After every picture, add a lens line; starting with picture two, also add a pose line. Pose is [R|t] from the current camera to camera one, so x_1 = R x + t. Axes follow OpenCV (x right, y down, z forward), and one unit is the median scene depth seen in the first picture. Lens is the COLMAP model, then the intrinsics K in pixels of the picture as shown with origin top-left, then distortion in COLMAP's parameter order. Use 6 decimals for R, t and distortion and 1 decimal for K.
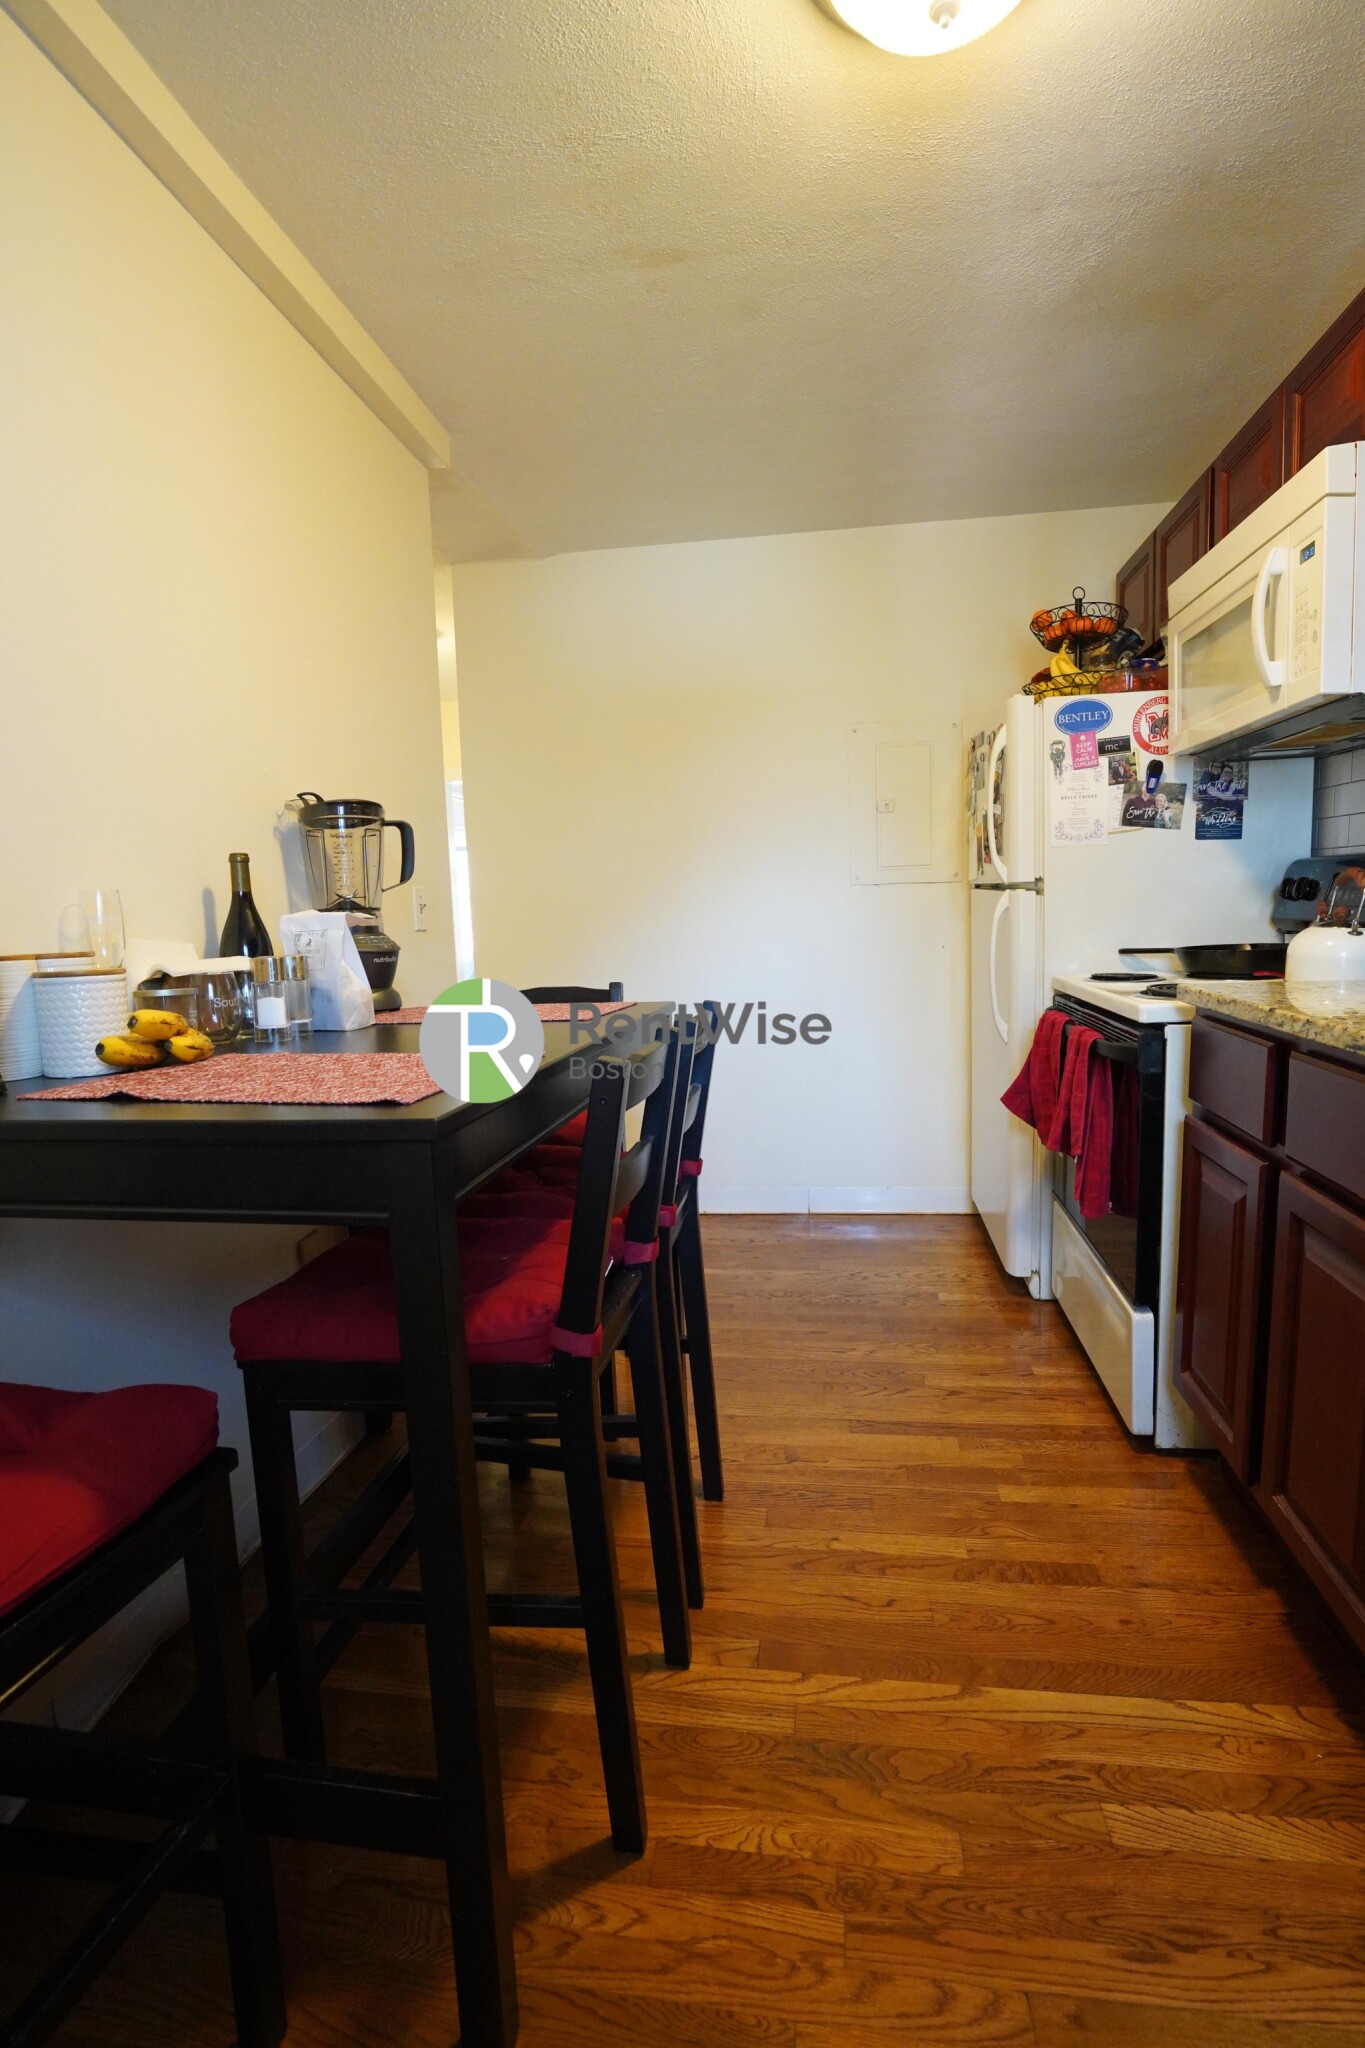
lens RADIAL K [[944.8, 0, 732.4], [0, 944.8, 1000.5], [0, 0, 1]] dist [-0.051112, 0.015786]
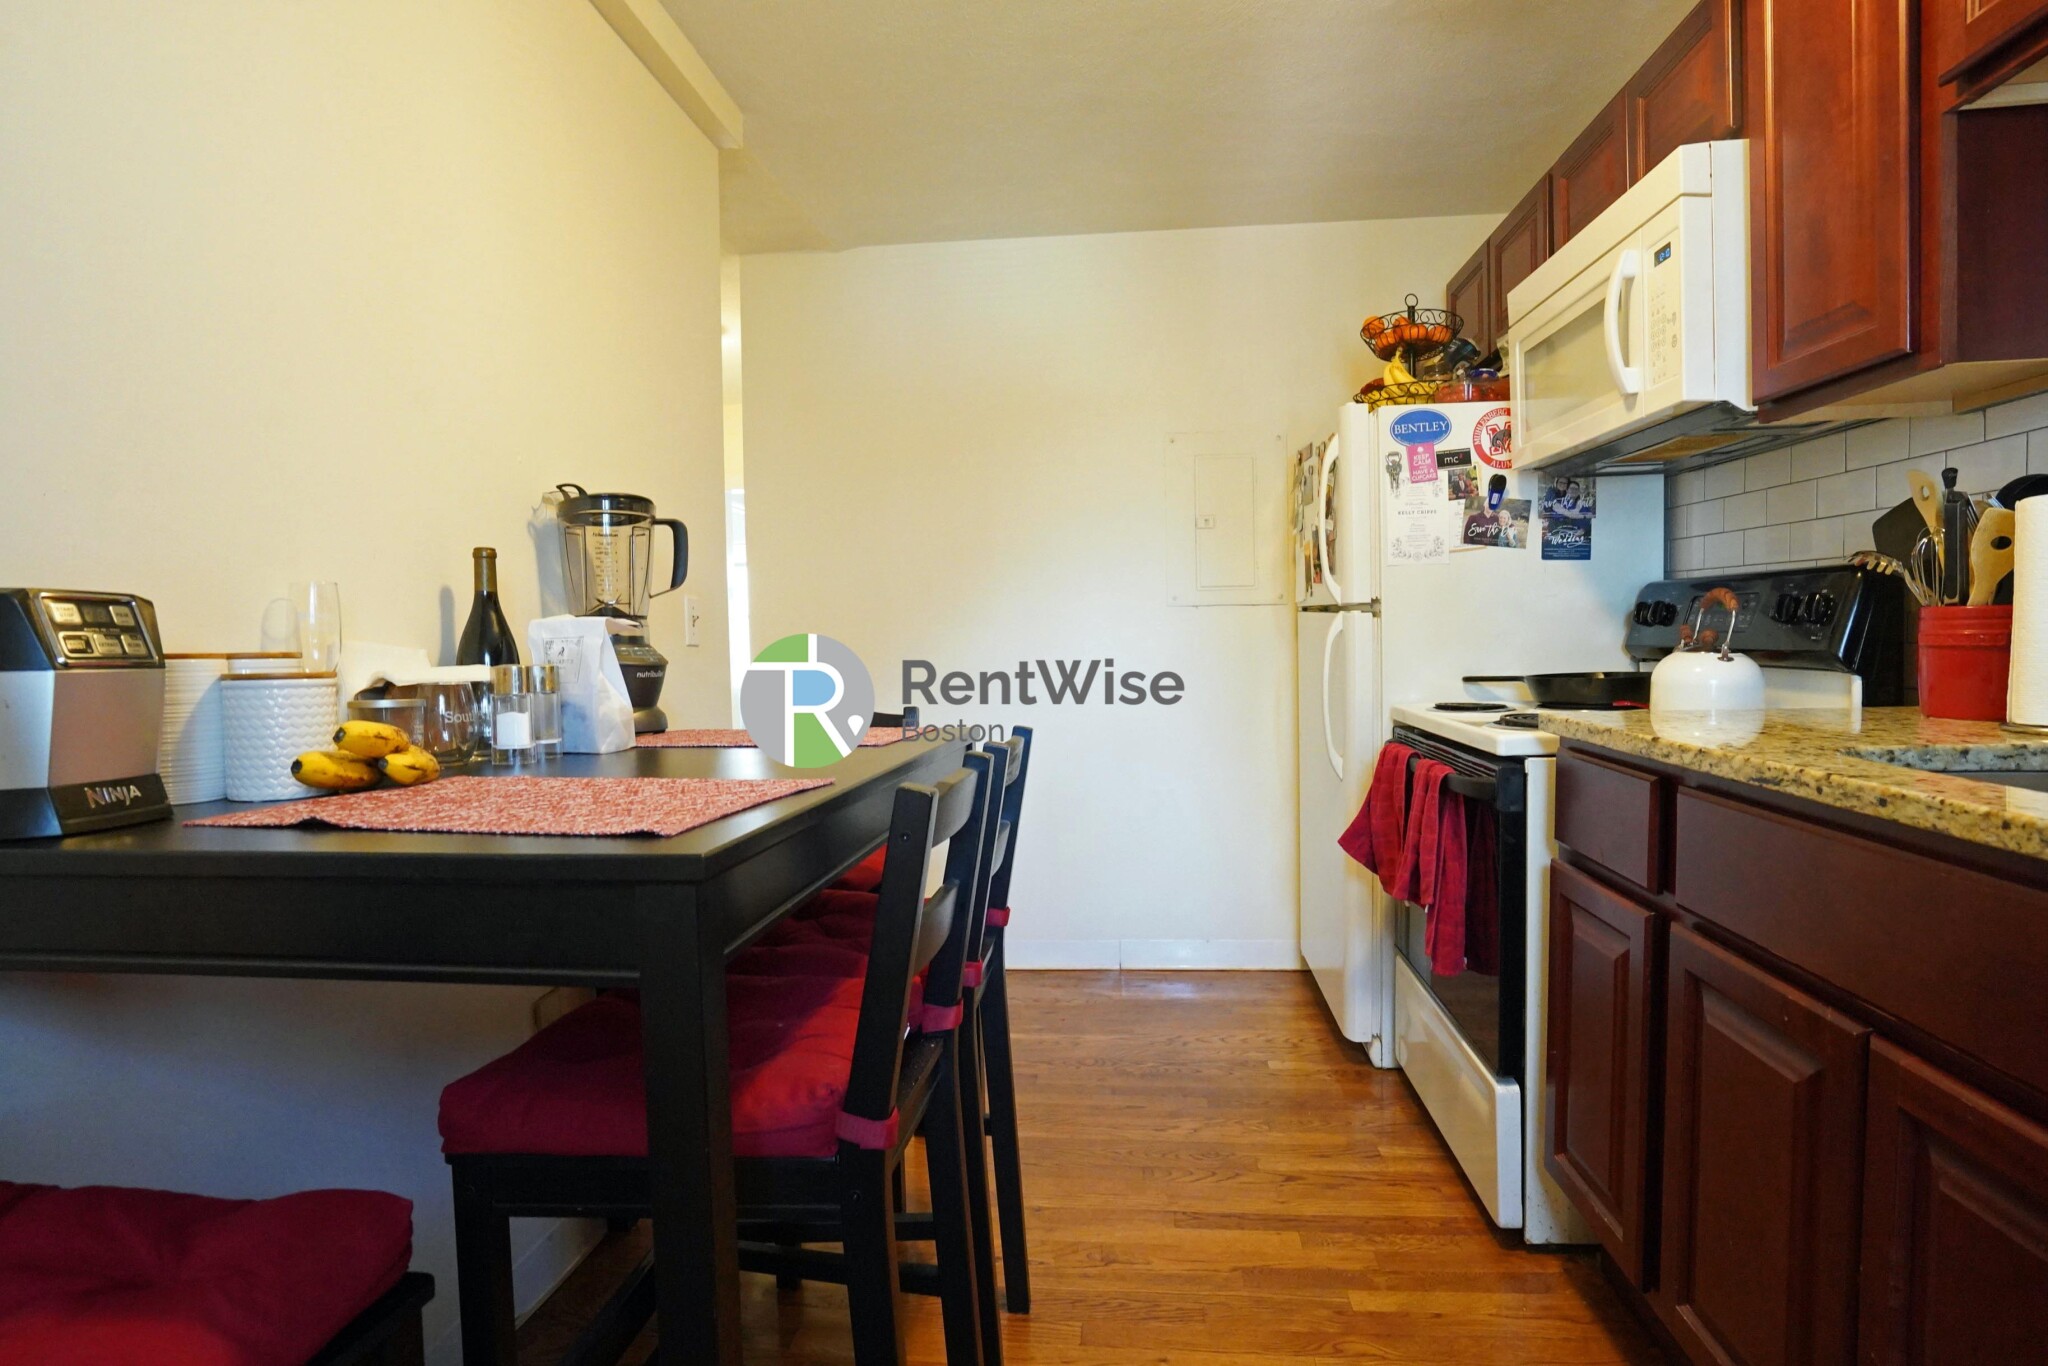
lens RADIAL K [[944.8, 0, 1039.2], [0, 944.8, 682.8], [0, 0, 1]] dist [-0.051112, 0.015786]
pose [[0.999329, 0.013023, 0.034221, -0.036876], [-0.010643, 0.997572, -0.068824, 0.020774], [-0.035034, 0.068414, 0.997042, 0.115570]]
